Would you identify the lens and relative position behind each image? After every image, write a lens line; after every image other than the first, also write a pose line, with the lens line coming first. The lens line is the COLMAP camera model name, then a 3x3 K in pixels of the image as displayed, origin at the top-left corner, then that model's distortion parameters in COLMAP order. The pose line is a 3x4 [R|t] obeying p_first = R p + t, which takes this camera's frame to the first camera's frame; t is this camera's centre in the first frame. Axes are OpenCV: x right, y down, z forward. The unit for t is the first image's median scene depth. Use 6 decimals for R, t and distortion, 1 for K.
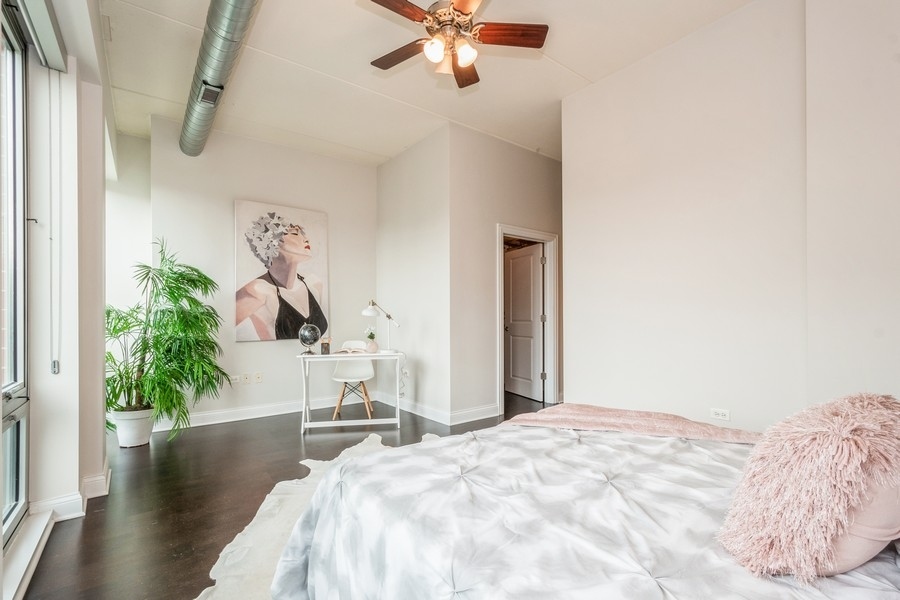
lens RADIAL K [[395.5, 0, 445.4], [0, 395.5, 320.5], [0, 0, 1]] dist [0.002053, 0.000566]
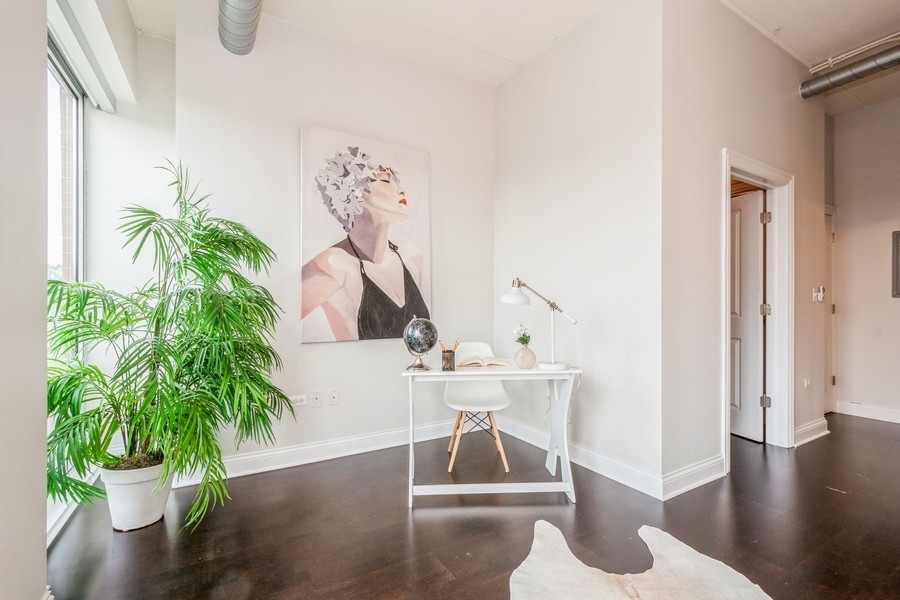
lens RADIAL K [[393.3, 0, 448.9], [0, 393.3, 312.1], [0, 0, 1]] dist [0.002937, 0.000560]
pose [[0.992588, 0.006153, -0.121373, -0.216689], [-0.005579, 0.999972, 0.005062, -0.002547], [0.121401, -0.004348, 0.992594, 0.398634]]
